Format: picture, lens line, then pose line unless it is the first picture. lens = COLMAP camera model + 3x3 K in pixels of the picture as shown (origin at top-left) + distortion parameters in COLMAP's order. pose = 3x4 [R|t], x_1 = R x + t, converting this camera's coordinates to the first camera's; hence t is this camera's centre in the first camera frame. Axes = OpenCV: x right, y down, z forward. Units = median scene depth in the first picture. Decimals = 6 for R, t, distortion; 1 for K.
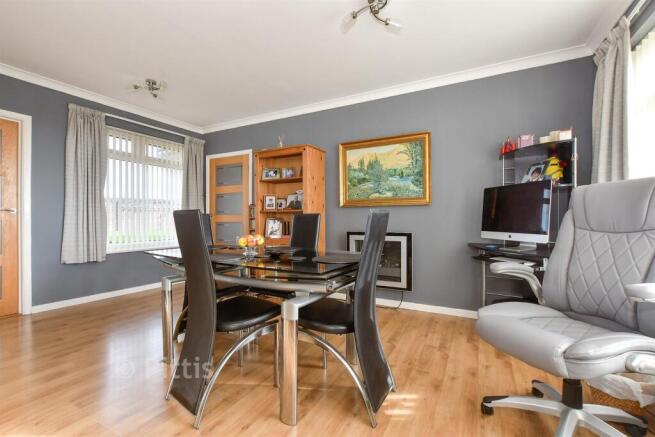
lens RADIAL K [[301.6, 0, 326.6], [0, 301.6, 220.1], [0, 0, 1]] dist [-0.000459, 0.000543]
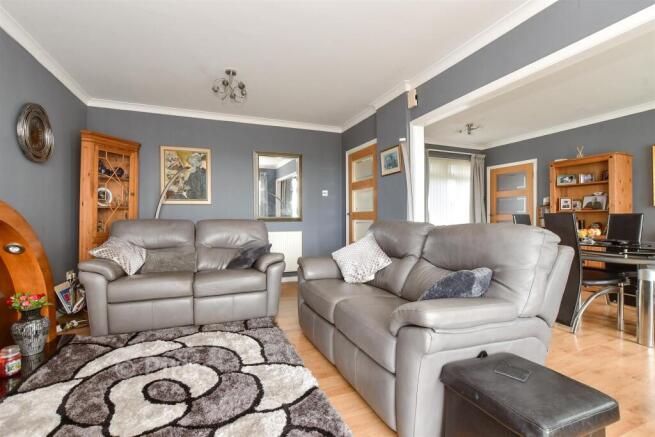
lens RADIAL K [[301.6, 0, 328.5], [0, 301.6, 218.5], [0, 0, 1]] dist [-0.000459, 0.000543]
pose [[0.771845, -0.000595, -0.635811, -0.152043], [-0.002075, 0.999992, -0.003454, 0.004130], [0.635808, 0.003986, 0.771837, -0.494983]]
